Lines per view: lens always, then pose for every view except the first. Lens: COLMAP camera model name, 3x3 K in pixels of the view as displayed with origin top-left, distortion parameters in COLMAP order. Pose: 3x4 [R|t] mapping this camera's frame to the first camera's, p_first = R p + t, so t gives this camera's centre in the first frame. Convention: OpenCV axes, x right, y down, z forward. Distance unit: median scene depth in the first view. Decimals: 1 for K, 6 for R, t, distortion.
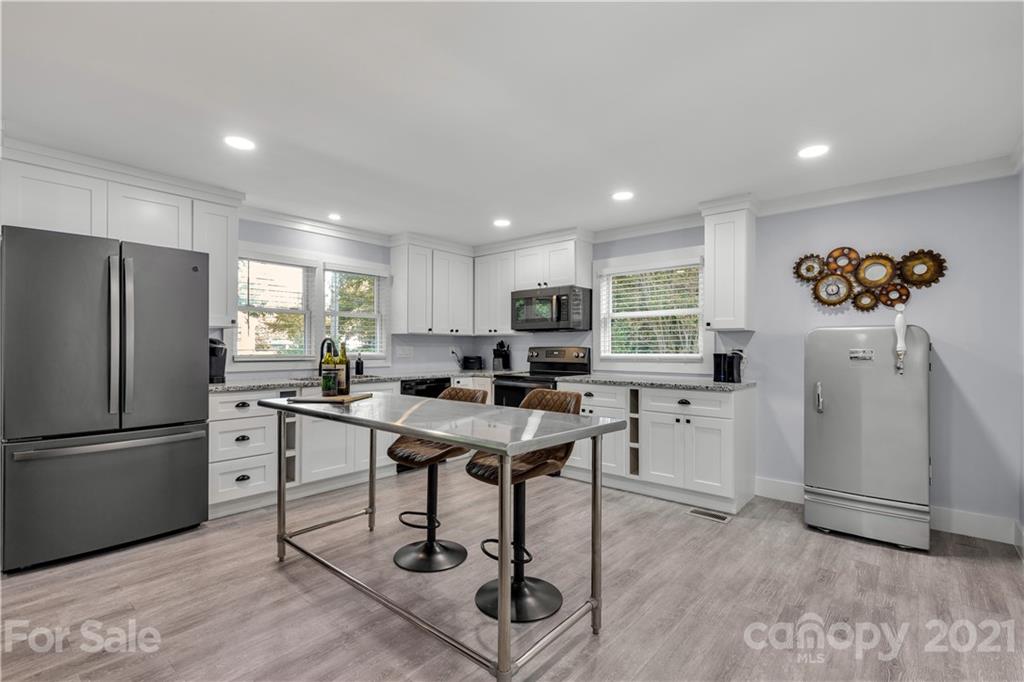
lens RADIAL K [[468.2, 0, 512.9], [0, 468.2, 343.6], [0, 0, 1]] dist [0.001950, 0.000136]
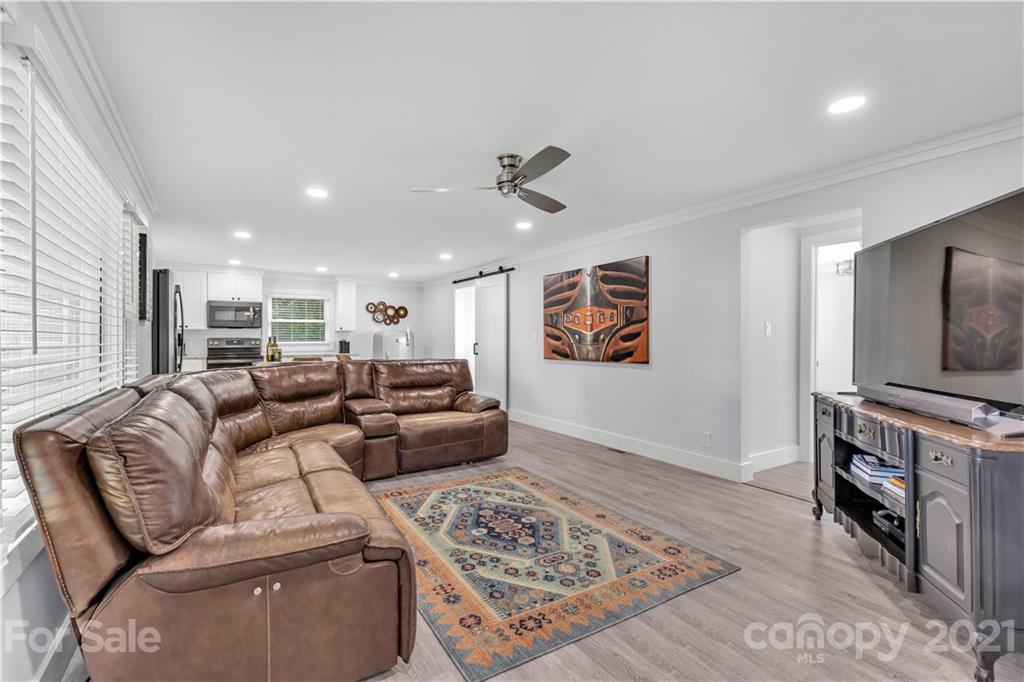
lens RADIAL K [[468.2, 0, 511.6], [0, 468.2, 339.7], [0, 0, 1]] dist [0.001950, 0.000136]
pose [[0.286460, 0.000126, 0.958092, -1.670075], [-0.002681, 0.999996, 0.000670, 0.012894], [-0.958088, -0.002760, 0.286460, -0.500902]]
